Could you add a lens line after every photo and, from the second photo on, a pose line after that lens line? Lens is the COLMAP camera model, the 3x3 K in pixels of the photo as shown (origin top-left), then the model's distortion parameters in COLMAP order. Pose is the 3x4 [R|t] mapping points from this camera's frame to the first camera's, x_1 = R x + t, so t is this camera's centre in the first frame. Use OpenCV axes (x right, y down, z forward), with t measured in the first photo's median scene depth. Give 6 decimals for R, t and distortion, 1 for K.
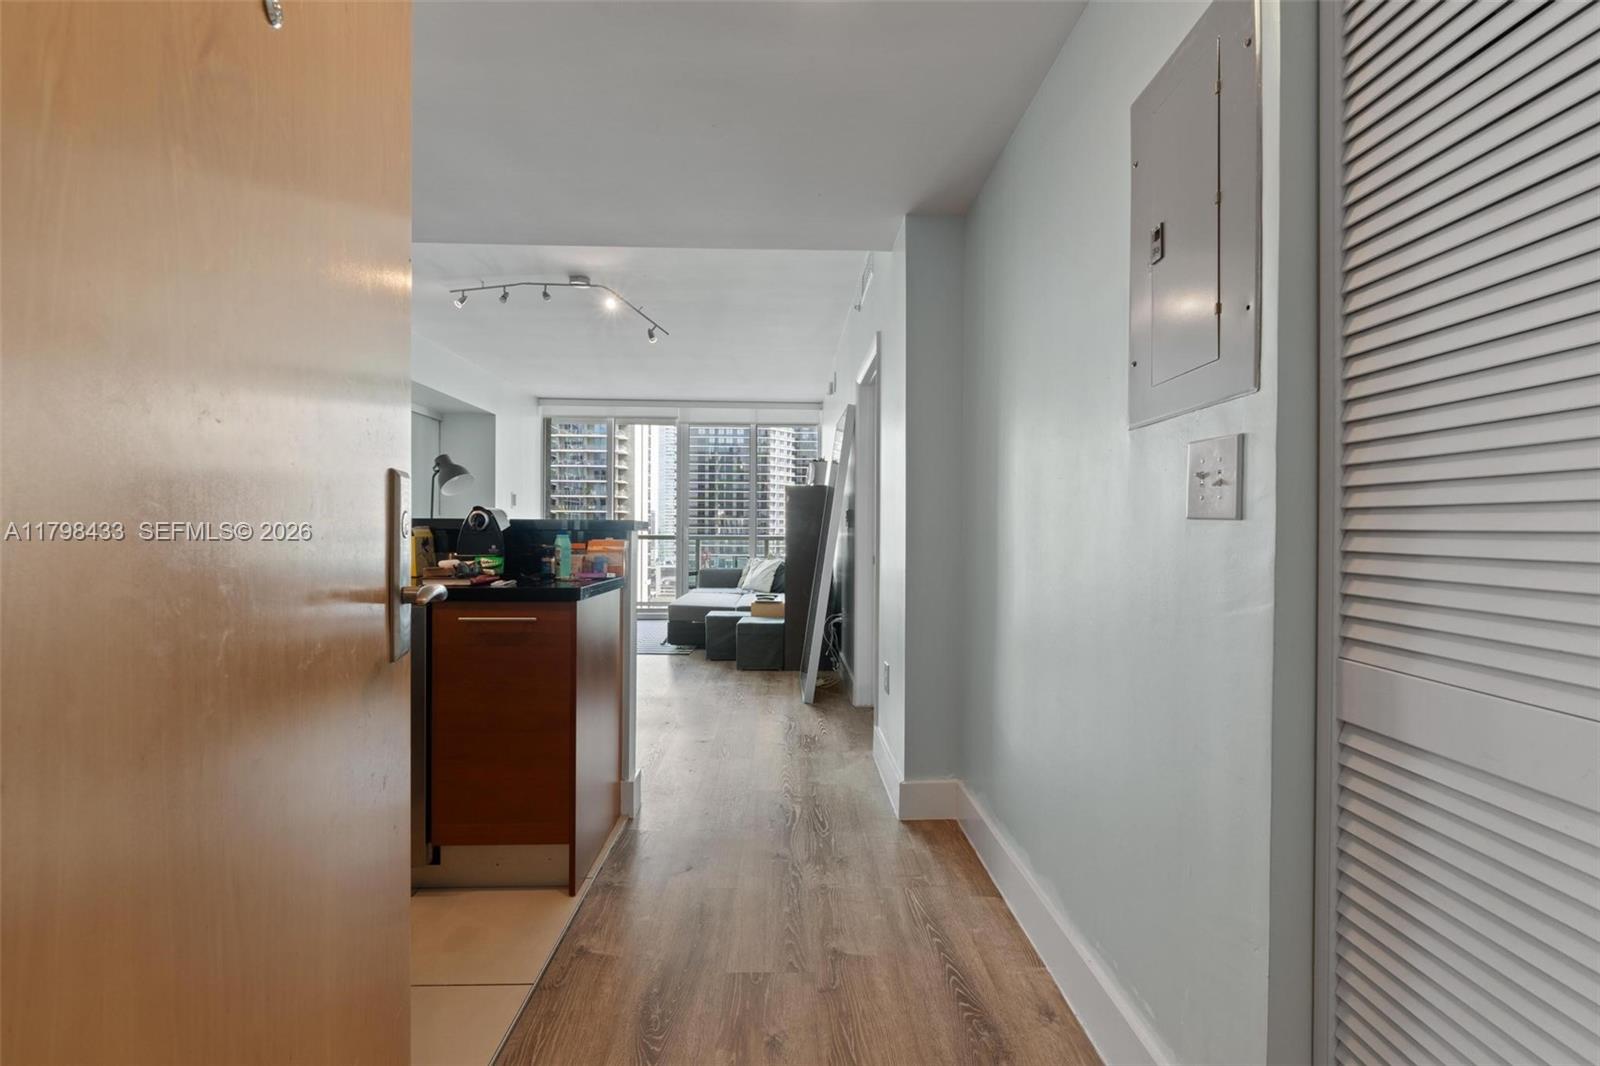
lens RADIAL K [[698.3, 0, 800.8], [0, 698.3, 530.4], [0, 0, 1]] dist [-0.009829, 0.001334]
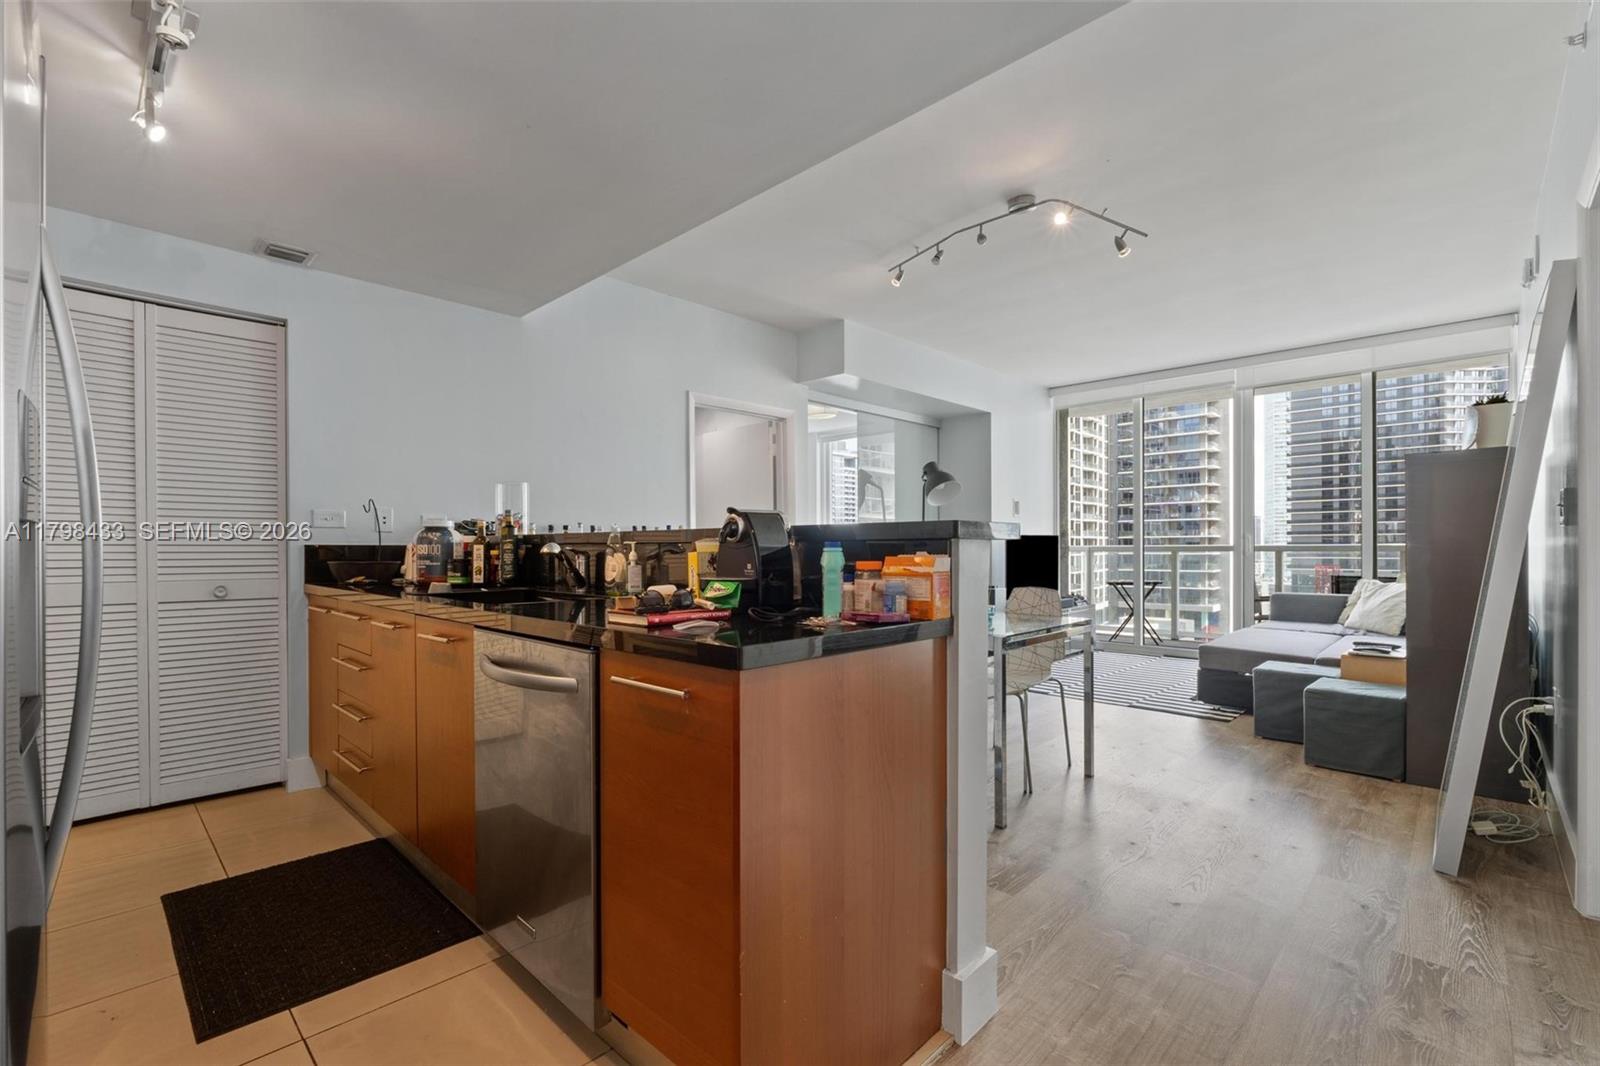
lens RADIAL K [[698.3, 0, 799.4], [0, 698.3, 550.2], [0, 0, 1]] dist [-0.009829, 0.001334]
pose [[0.694835, -0.008097, -0.719123, 0.037769], [0.015761, 0.999868, 0.003971, 0.002588], [0.718996, -0.014094, 0.694871, 0.247658]]
